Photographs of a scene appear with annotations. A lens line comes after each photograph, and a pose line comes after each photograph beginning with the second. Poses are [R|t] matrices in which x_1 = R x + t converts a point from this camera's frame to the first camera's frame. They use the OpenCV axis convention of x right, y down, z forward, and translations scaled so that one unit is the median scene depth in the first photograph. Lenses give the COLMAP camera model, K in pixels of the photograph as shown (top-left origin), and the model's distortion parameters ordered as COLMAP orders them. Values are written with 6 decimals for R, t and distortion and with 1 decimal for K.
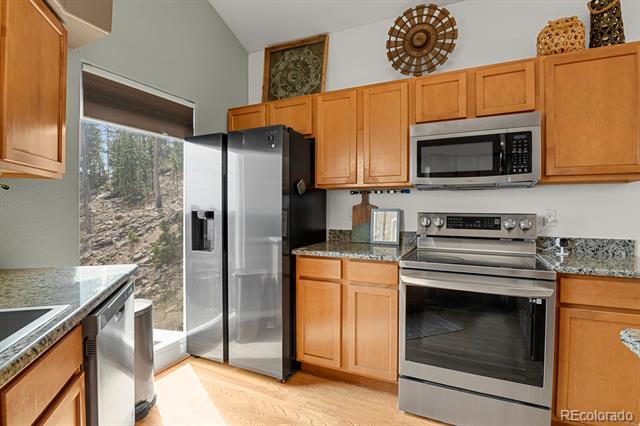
lens RADIAL K [[312.6, 0, 323.7], [0, 312.6, 210.0], [0, 0, 1]] dist [-0.023077, -0.003875]
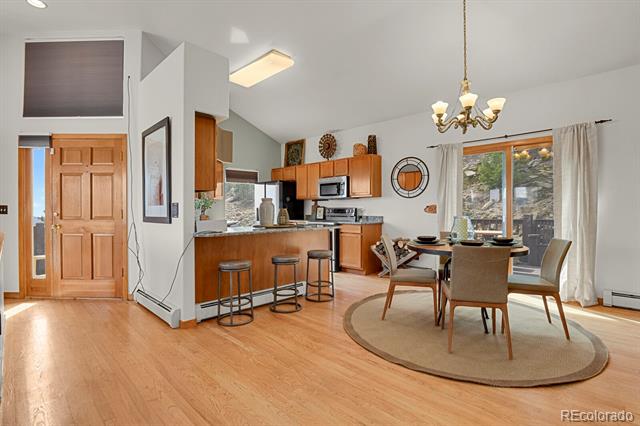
lens RADIAL K [[312.6, 0, 320.4], [0, 312.6, 212.6], [0, 0, 1]] dist [-0.023077, -0.003875]
pose [[0.945146, 0.000059, -0.326648, 1.105948], [0.001944, 0.999981, 0.005806, 0.032709], [0.326642, -0.006122, 0.945128, -1.597425]]
